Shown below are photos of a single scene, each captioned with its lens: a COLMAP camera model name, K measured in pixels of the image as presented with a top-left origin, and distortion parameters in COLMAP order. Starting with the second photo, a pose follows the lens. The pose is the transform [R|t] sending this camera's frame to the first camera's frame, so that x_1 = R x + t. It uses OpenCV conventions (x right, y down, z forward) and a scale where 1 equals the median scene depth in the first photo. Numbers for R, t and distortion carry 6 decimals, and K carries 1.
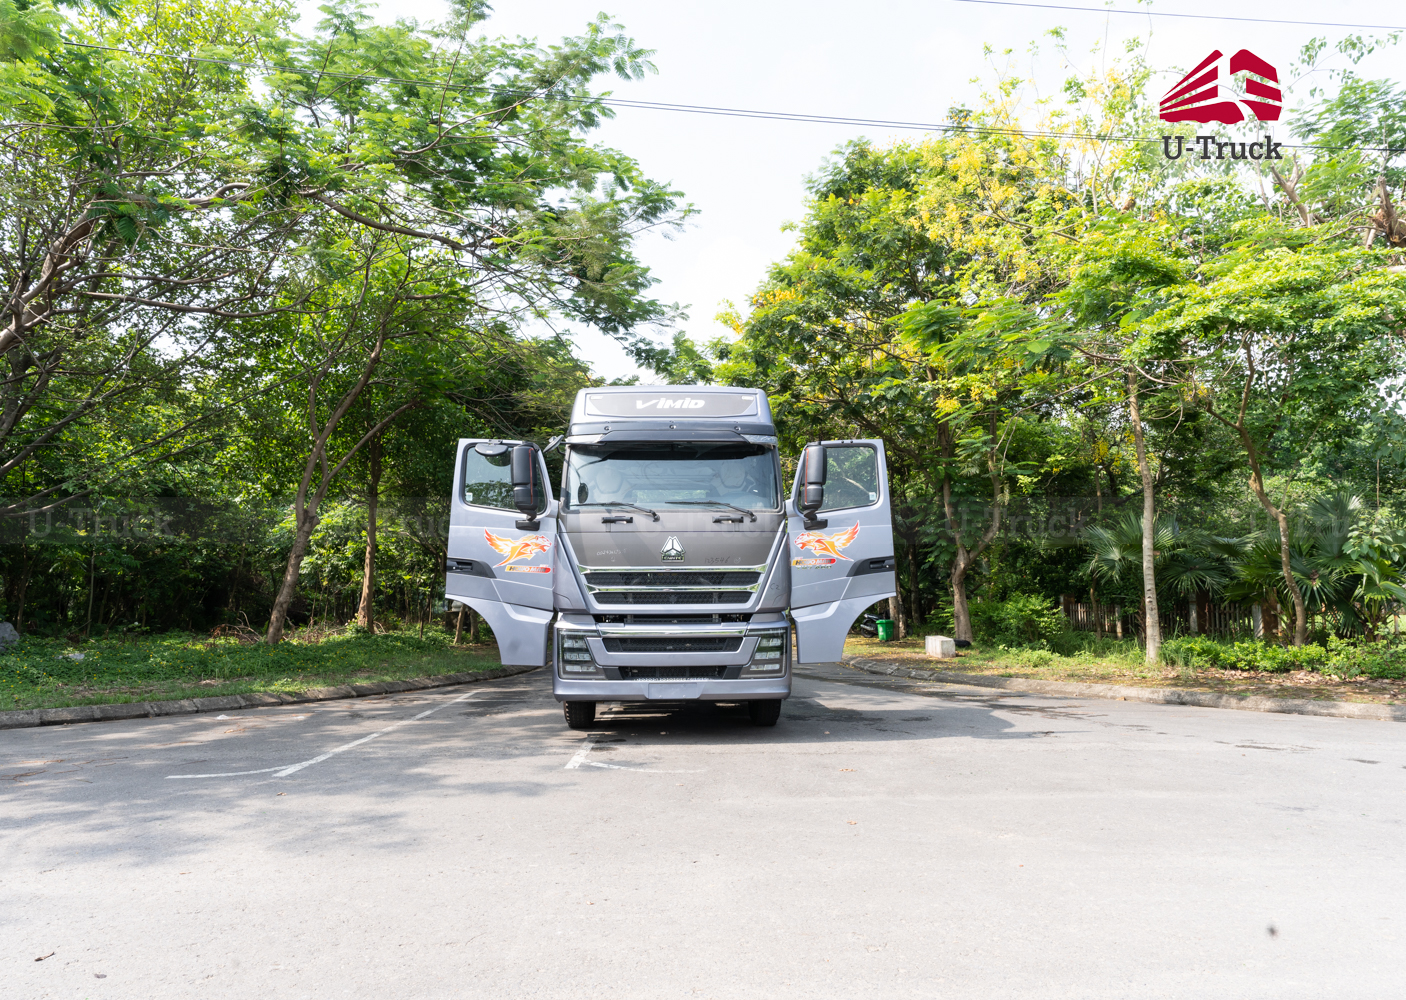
lens RADIAL K [[933.1, 0, 699.5], [0, 933.1, 499.4], [0, 0, 1]] dist [-0.000588, 0.004402]
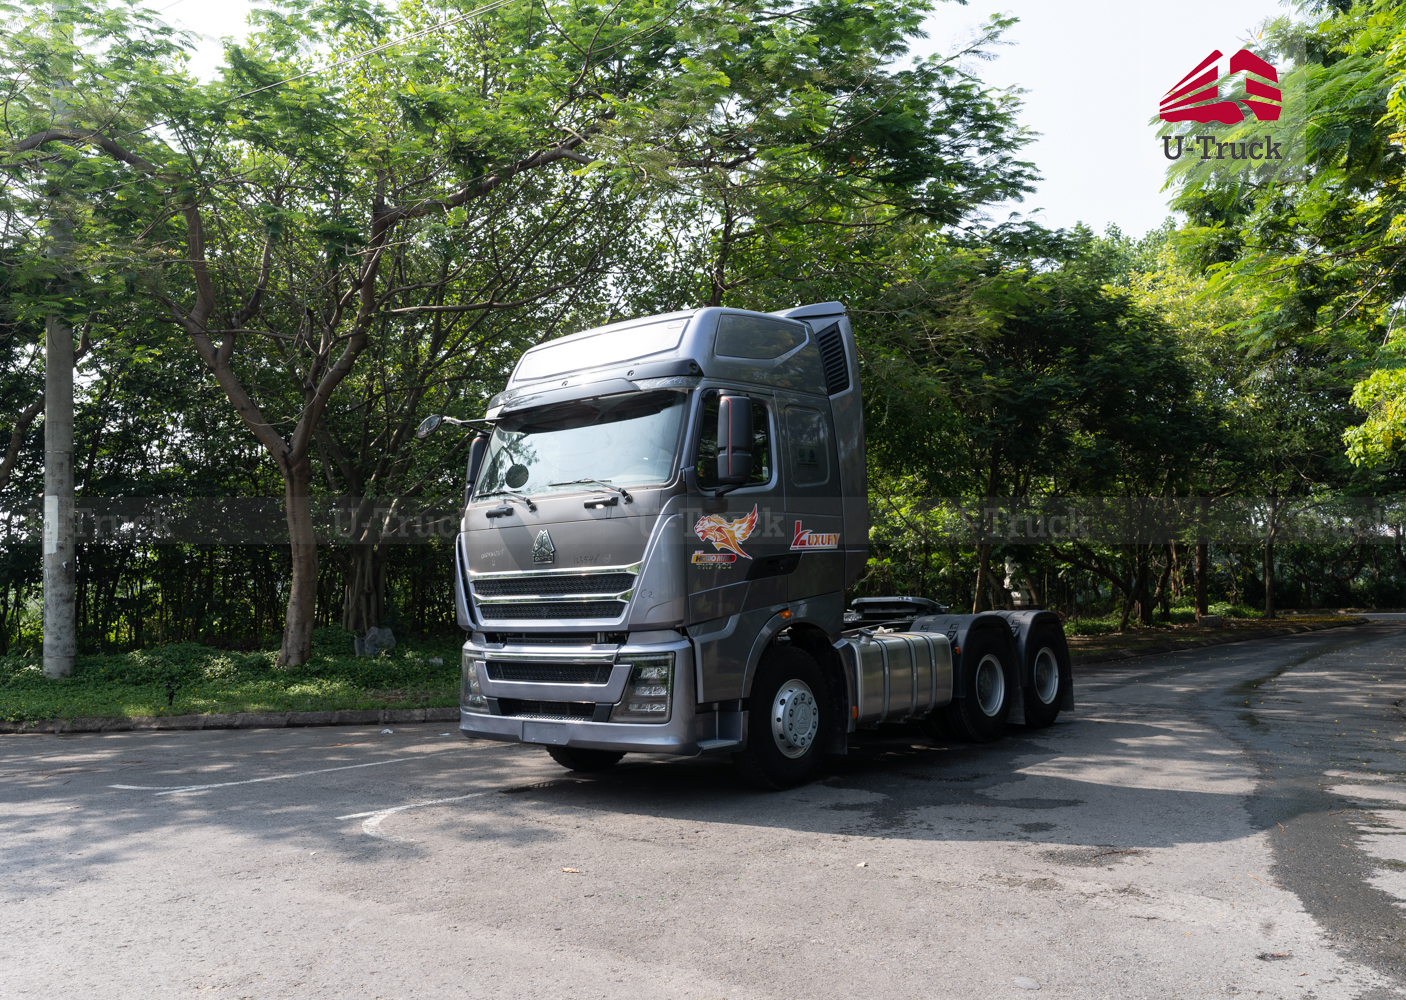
lens RADIAL K [[1174.1, 0, 700.7], [0, 1174.1, 501.5], [0, 0, 1]] dist [0.011404, -0.015885]
pose [[0.759034, -0.065916, -0.647706, 0.403582], [0.089480, 0.995982, 0.003500, 0.014430], [0.644873, -0.060614, 0.761882, 0.208498]]
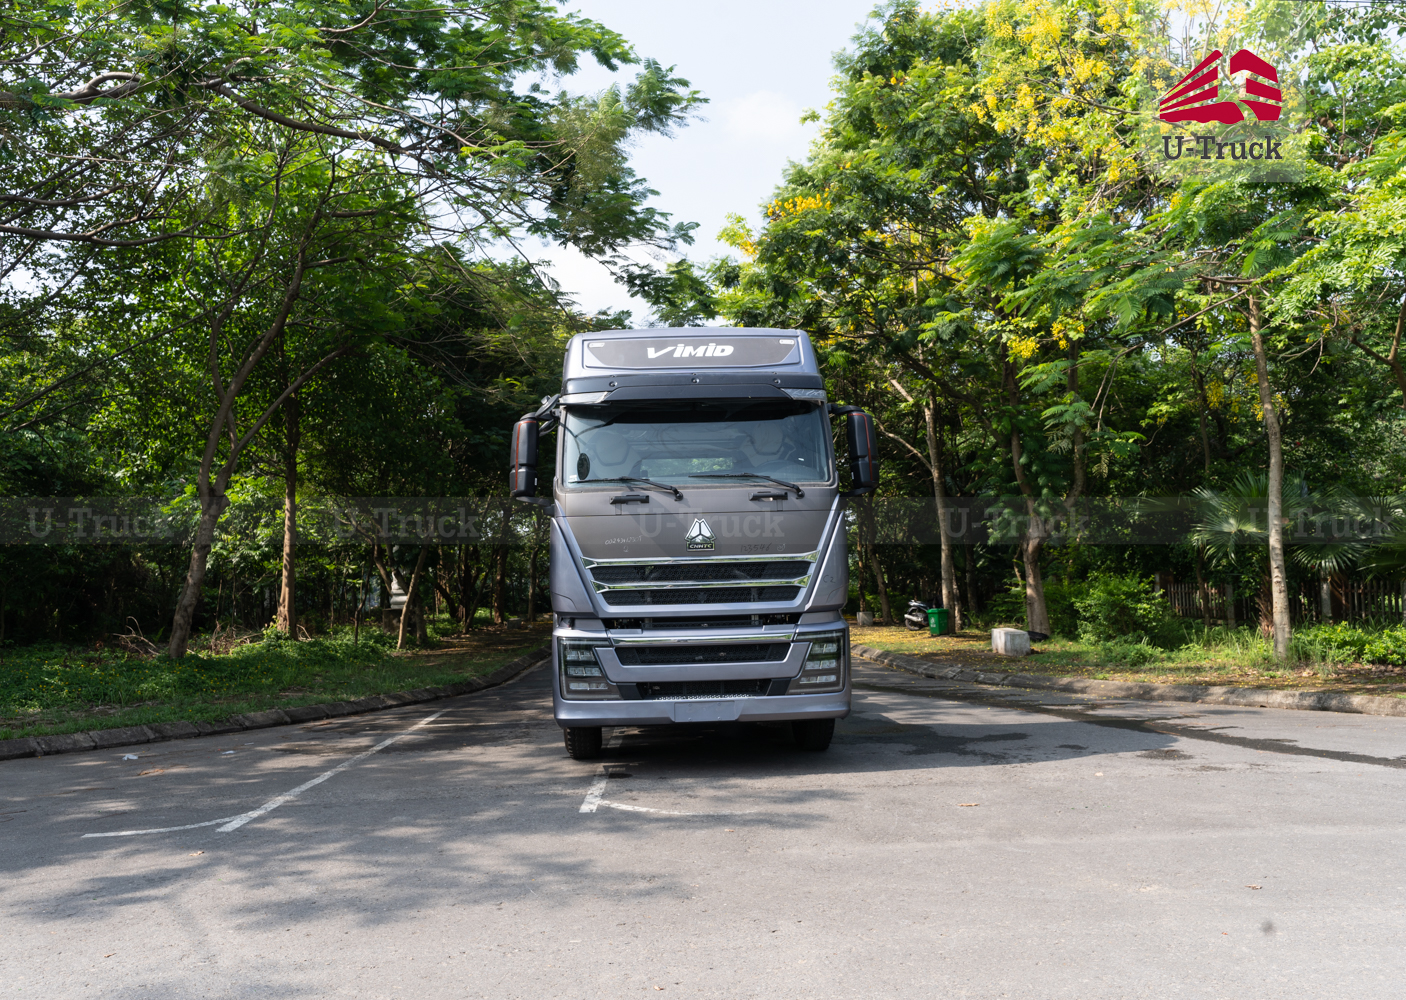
lens RADIAL K [[1174.1, 0, 708.8], [0, 1174.1, 501.4], [0, 0, 1]] dist [0.011404, -0.015885]
pose [[0.999684, -0.020451, 0.014602, -0.020674], [0.019905, 0.999131, 0.036612, -0.007128], [-0.015338, -0.036310, 0.999223, -0.002132]]
